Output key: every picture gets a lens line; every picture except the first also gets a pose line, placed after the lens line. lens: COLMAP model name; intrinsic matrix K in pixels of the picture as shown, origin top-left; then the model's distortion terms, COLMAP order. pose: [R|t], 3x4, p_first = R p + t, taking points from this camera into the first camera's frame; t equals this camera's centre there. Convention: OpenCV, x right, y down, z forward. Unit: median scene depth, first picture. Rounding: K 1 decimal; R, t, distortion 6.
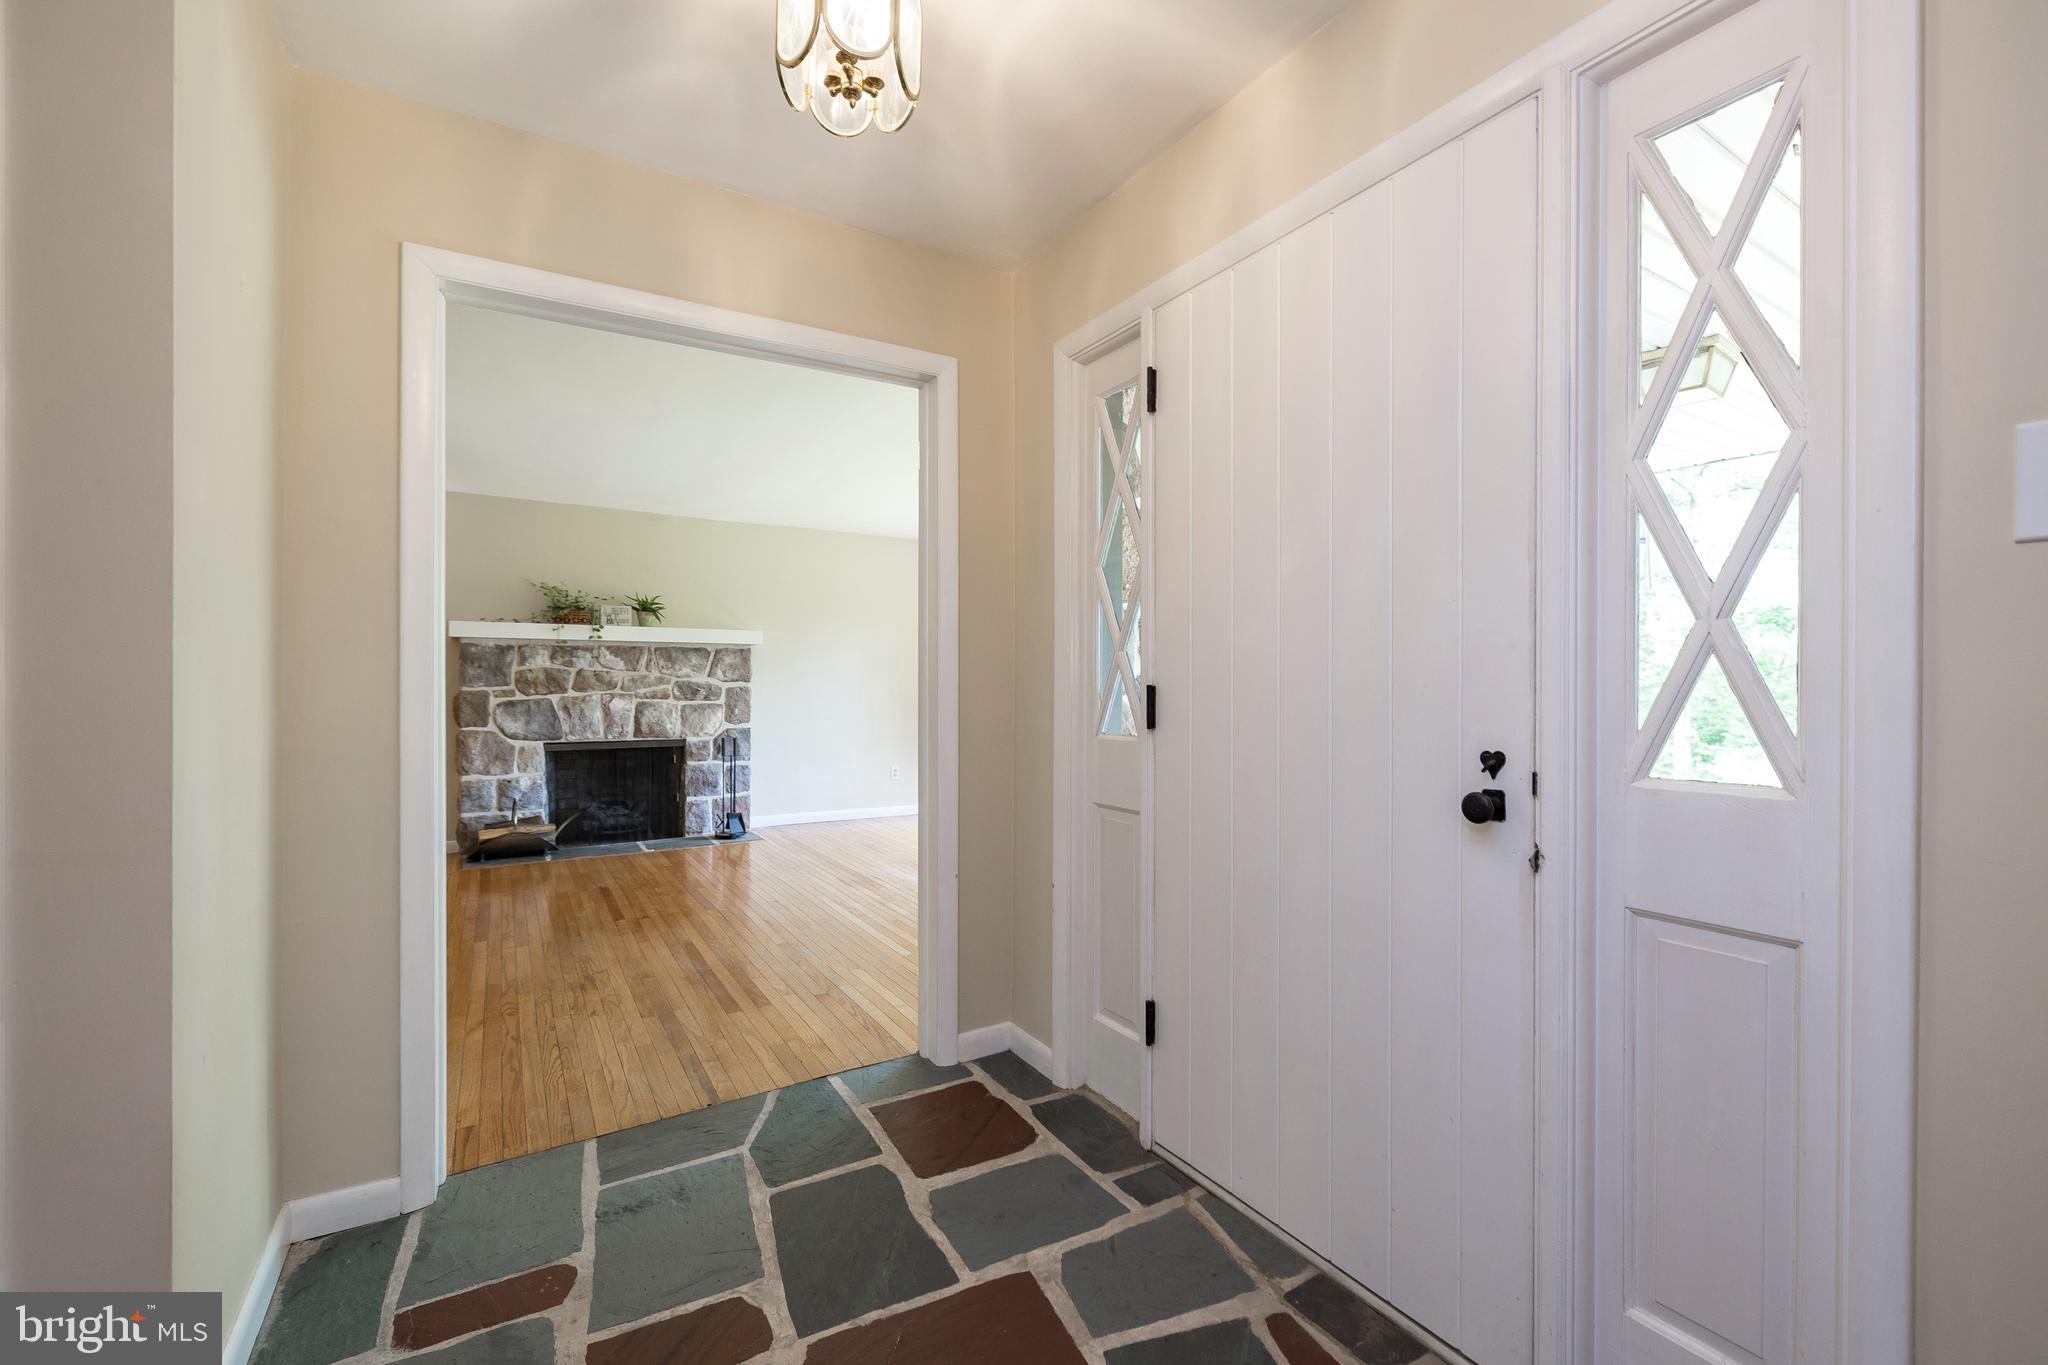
lens RADIAL K [[860.7, 0, 1026.8], [0, 860.7, 680.3], [0, 0, 1]] dist [-0.000582, -0.000073]
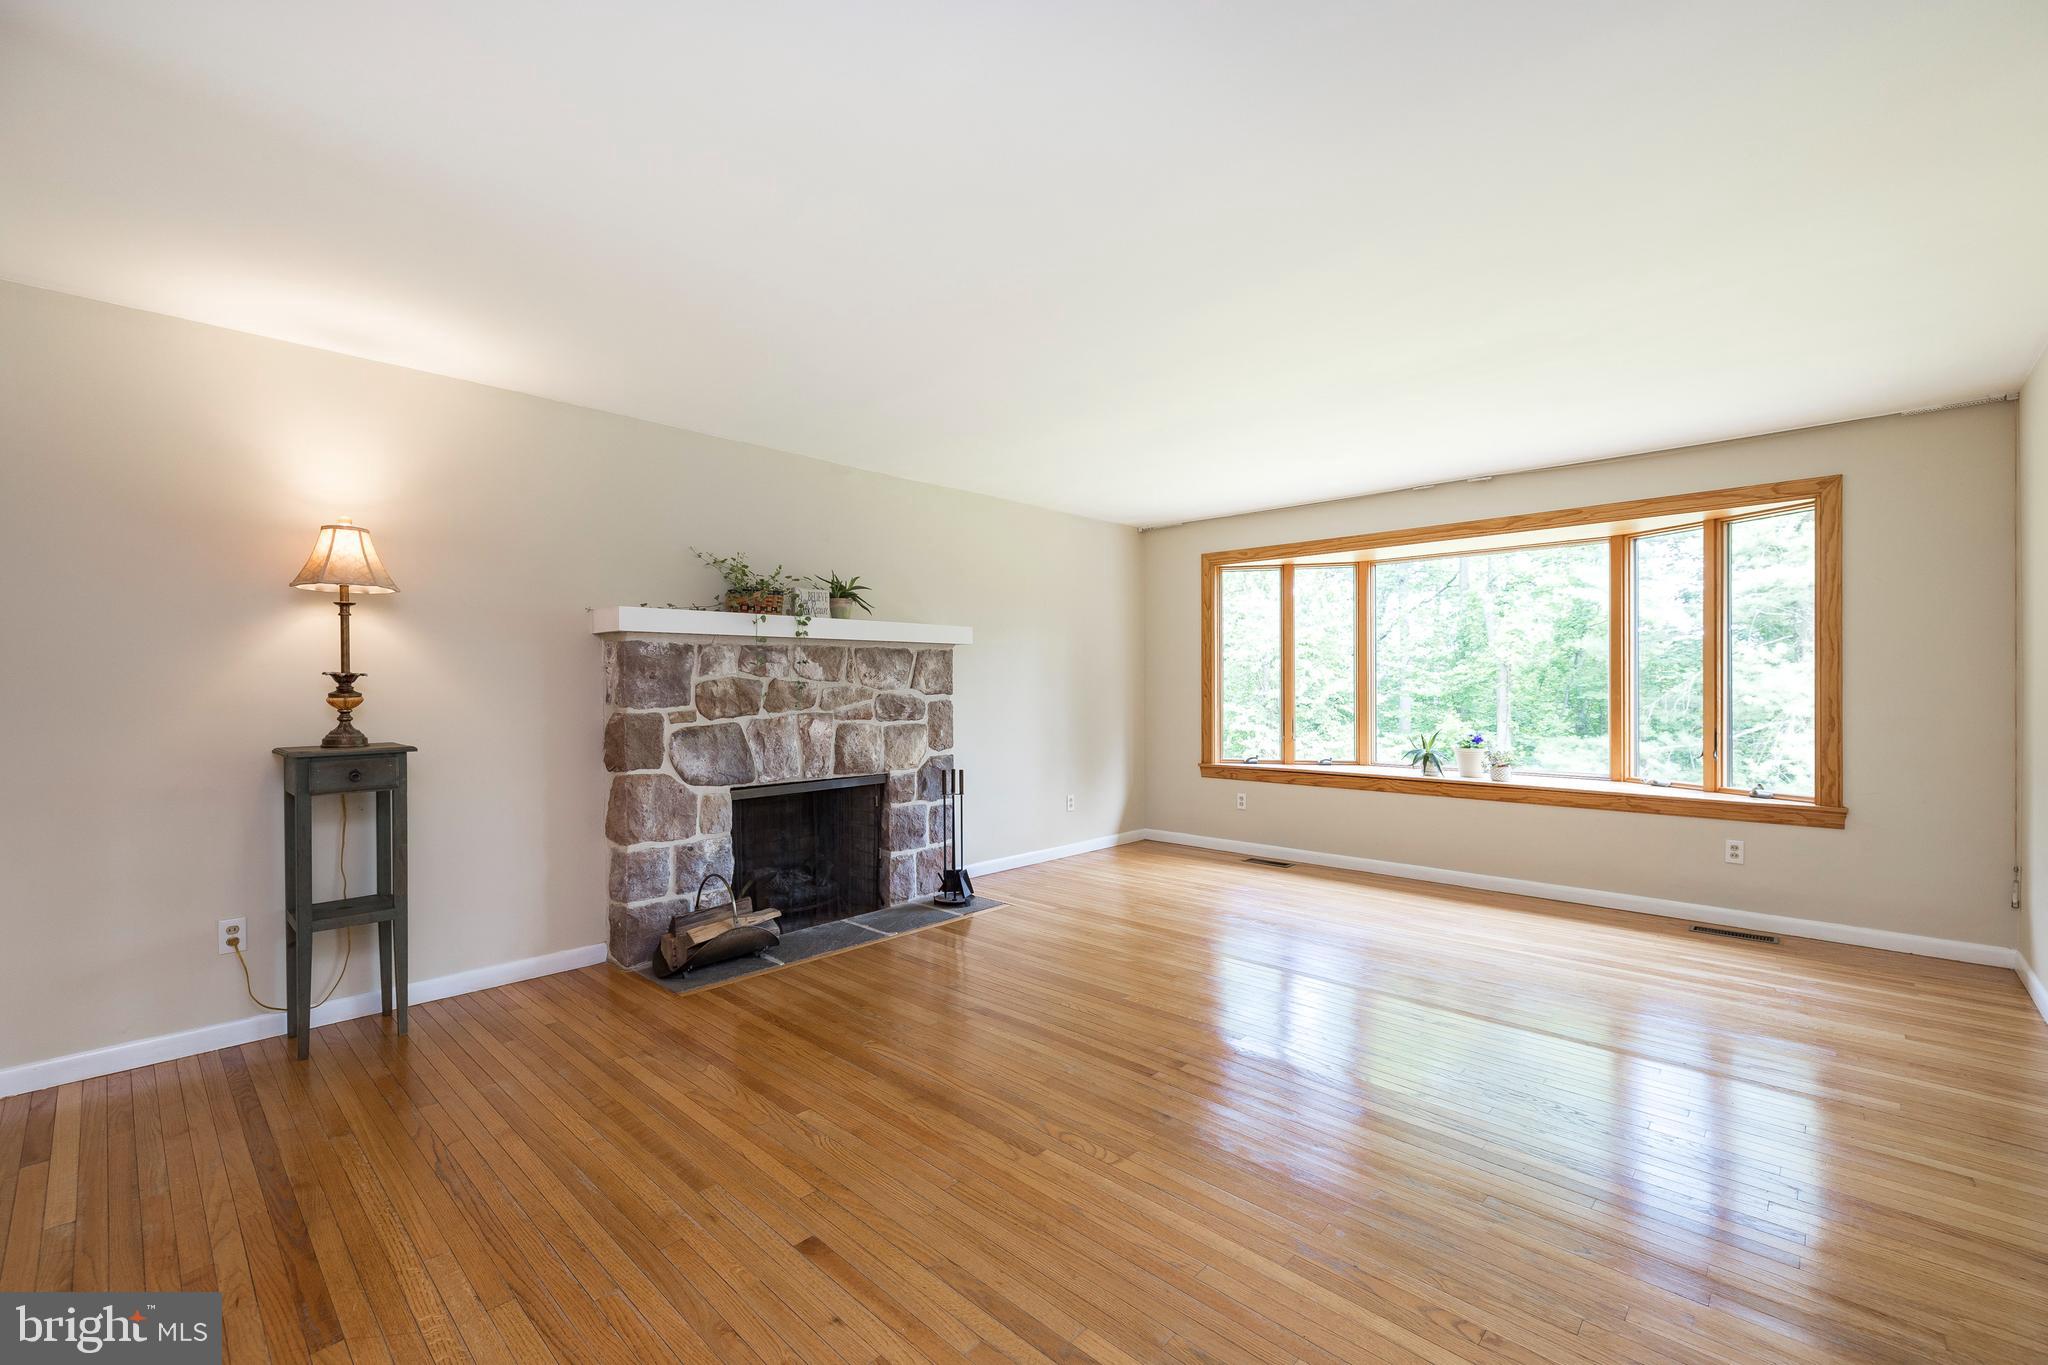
lens RADIAL K [[860.7, 0, 1019.3], [0, 860.7, 685.4], [0, 0, 1]] dist [-0.000582, -0.000073]
pose [[0.968602, -0.009951, 0.248419, -0.495868], [0.009251, 0.999949, 0.003985, -0.008866], [-0.248446, -0.001562, 0.968645, 0.276553]]
